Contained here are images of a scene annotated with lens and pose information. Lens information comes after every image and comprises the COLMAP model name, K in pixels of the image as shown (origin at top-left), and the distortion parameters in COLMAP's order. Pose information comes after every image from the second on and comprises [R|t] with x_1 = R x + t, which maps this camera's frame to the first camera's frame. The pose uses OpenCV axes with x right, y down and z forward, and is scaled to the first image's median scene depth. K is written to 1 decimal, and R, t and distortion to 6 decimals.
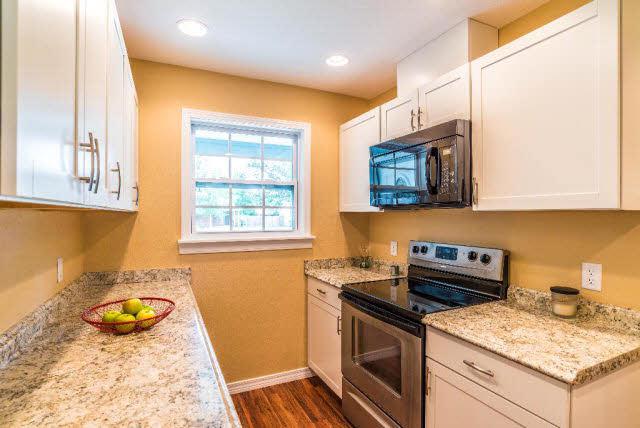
lens RADIAL K [[331.7, 0, 319.5], [0, 331.7, 213.2], [0, 0, 1]] dist [-0.019489, 0.000094]
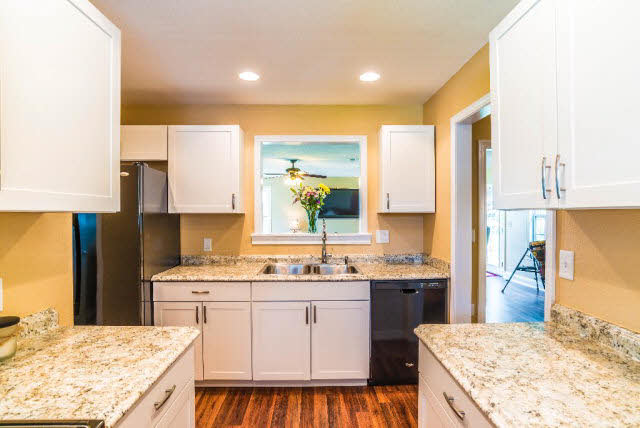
lens RADIAL K [[331.7, 0, 319.2], [0, 331.7, 214.2], [0, 0, 1]] dist [-0.019489, 0.000094]
pose [[-0.914846, 0.003042, 0.403791, -0.300214], [0.004661, 0.999985, 0.003028, -0.008386], [-0.403775, 0.004652, -0.914846, 2.099481]]
